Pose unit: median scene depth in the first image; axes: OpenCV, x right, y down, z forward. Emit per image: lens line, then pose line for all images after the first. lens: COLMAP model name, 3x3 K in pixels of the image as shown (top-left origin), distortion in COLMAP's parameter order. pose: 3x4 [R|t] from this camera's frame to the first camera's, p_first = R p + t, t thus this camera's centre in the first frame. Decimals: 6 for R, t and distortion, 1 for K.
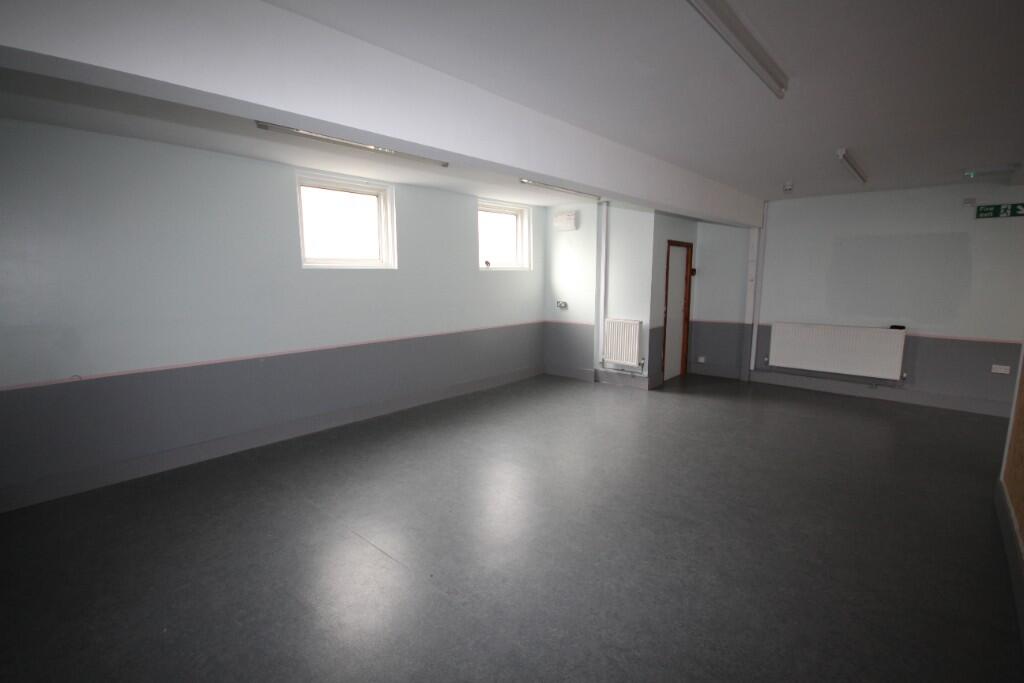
lens RADIAL K [[474.6, 0, 506.6], [0, 474.6, 346.9], [0, 0, 1]] dist [-0.001711, -0.000987]
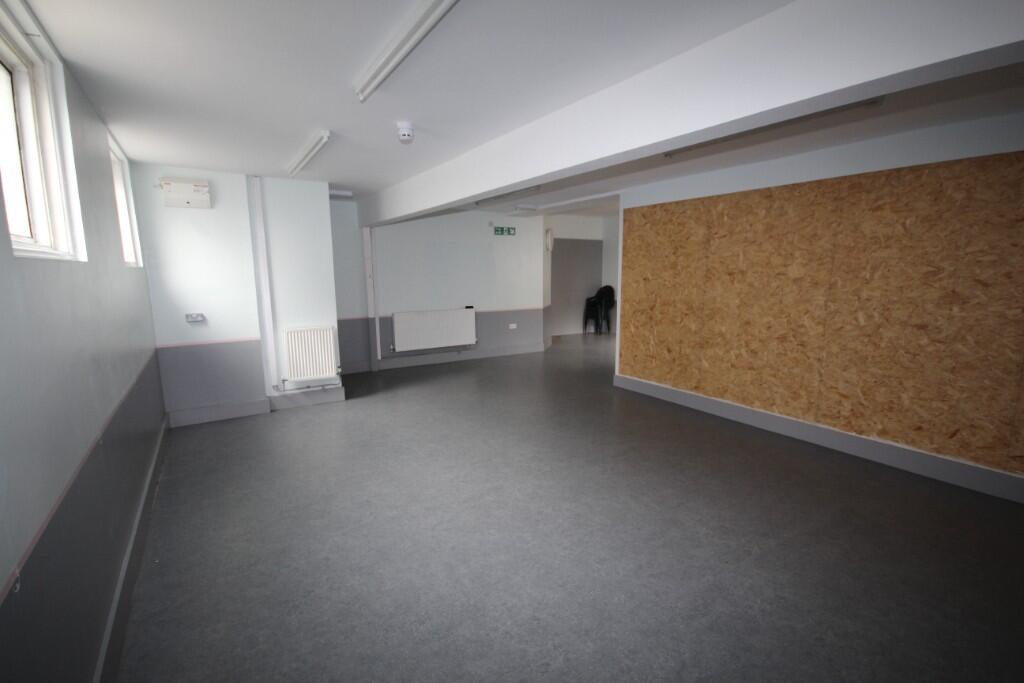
lens RADIAL K [[474.6, 0, 506.6], [0, 474.6, 346.9], [0, 0, 1]] dist [-0.001711, -0.000987]
pose [[0.266402, -0.156316, 0.951102, -0.443709], [0.156663, 0.980663, 0.117294, -0.063238], [-0.951045, 0.117755, 0.285739, 0.425454]]
